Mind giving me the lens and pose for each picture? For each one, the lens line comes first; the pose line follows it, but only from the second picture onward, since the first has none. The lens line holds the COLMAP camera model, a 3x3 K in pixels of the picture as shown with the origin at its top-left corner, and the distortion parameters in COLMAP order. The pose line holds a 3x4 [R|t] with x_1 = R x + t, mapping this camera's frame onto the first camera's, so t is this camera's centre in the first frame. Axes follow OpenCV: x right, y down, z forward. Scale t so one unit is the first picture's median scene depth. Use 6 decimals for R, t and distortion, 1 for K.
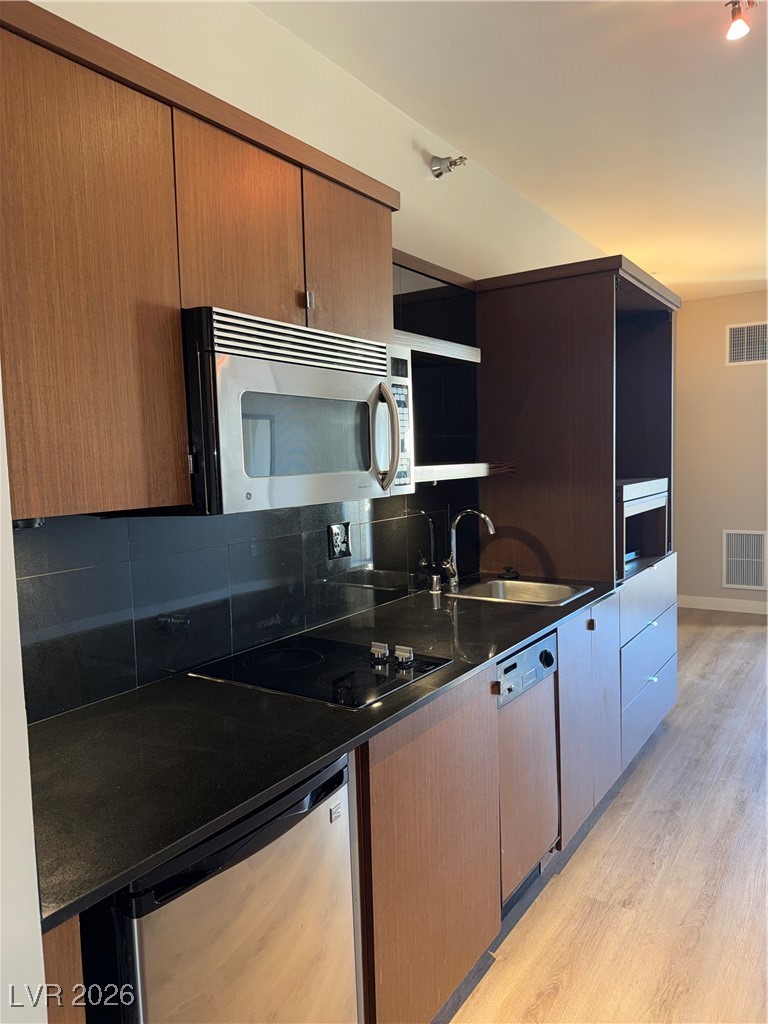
lens RADIAL K [[725.9, 0, 384.0], [0, 725.9, 512.0], [0, 0, 1]] dist [0.061514, -0.068993]
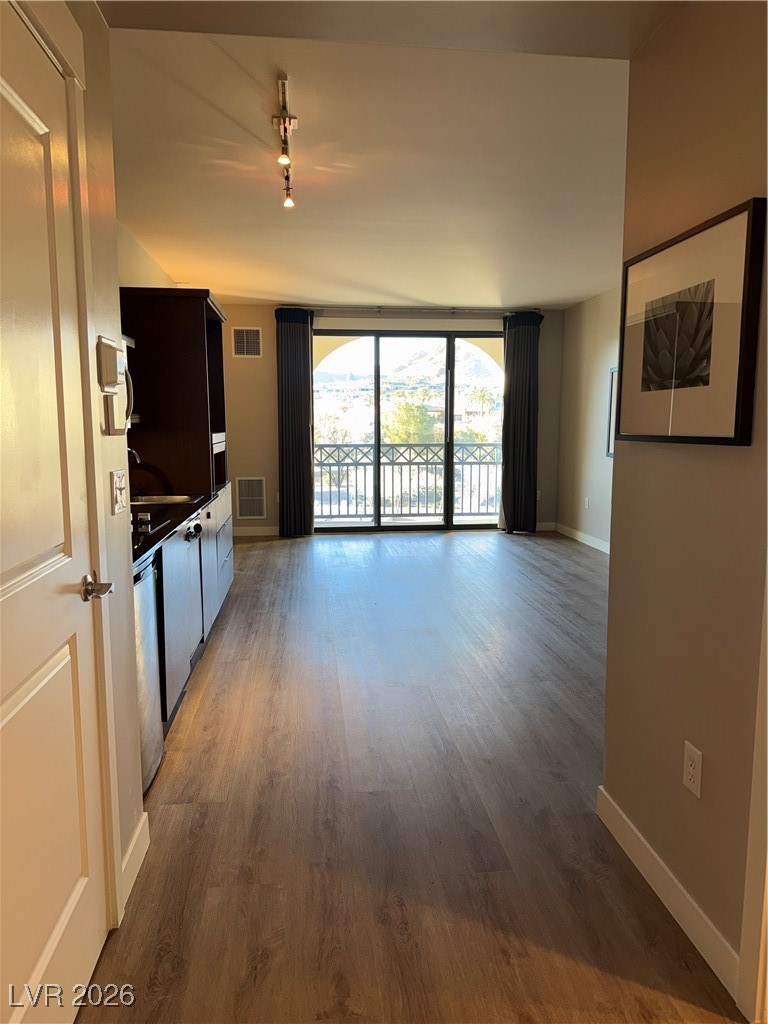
lens RADIAL K [[725.9, 0, 384.0], [0, 725.9, 512.0], [0, 0, 1]] dist [0.061514, -0.068993]
pose [[0.767151, -0.054164, 0.639176, -0.411627], [0.032040, 0.998420, 0.046151, 0.072811], [-0.640666, -0.014926, 0.767675, -0.464278]]
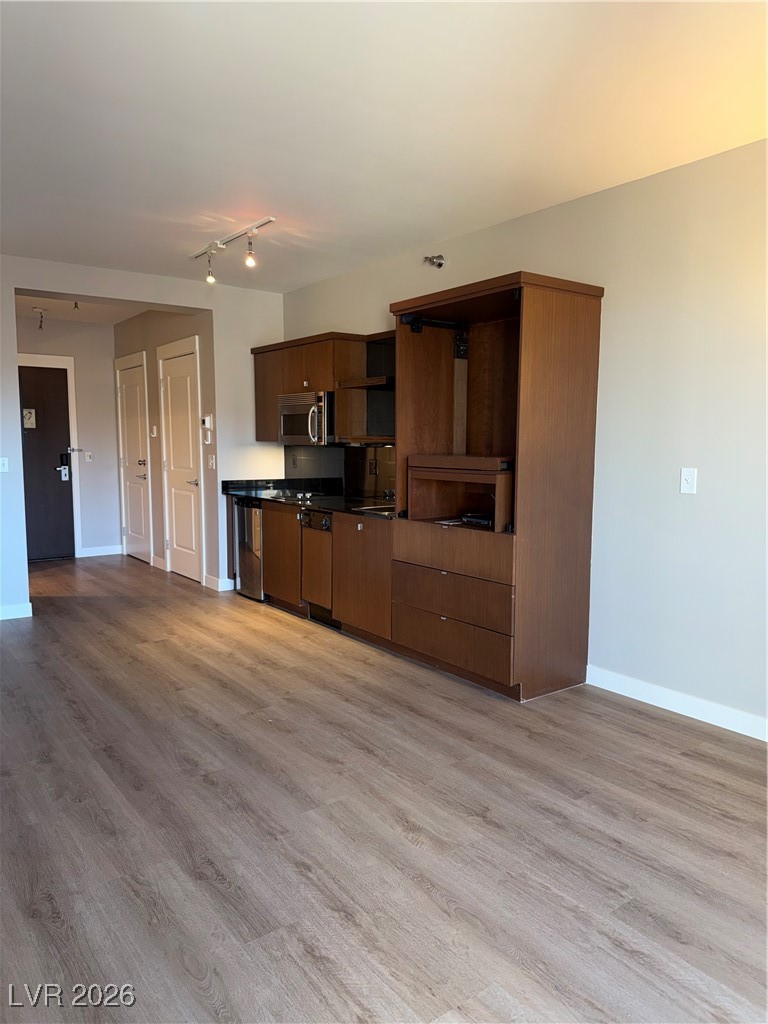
lens RADIAL K [[725.9, 0, 384.0], [0, 725.9, 512.0], [0, 0, 1]] dist [0.061514, -0.068993]
pose [[-0.342278, 0.126058, -0.931104, 1.698607], [-0.064595, 0.985458, 0.157162, -0.147270], [0.937376, 0.113938, -0.329157, 1.443467]]
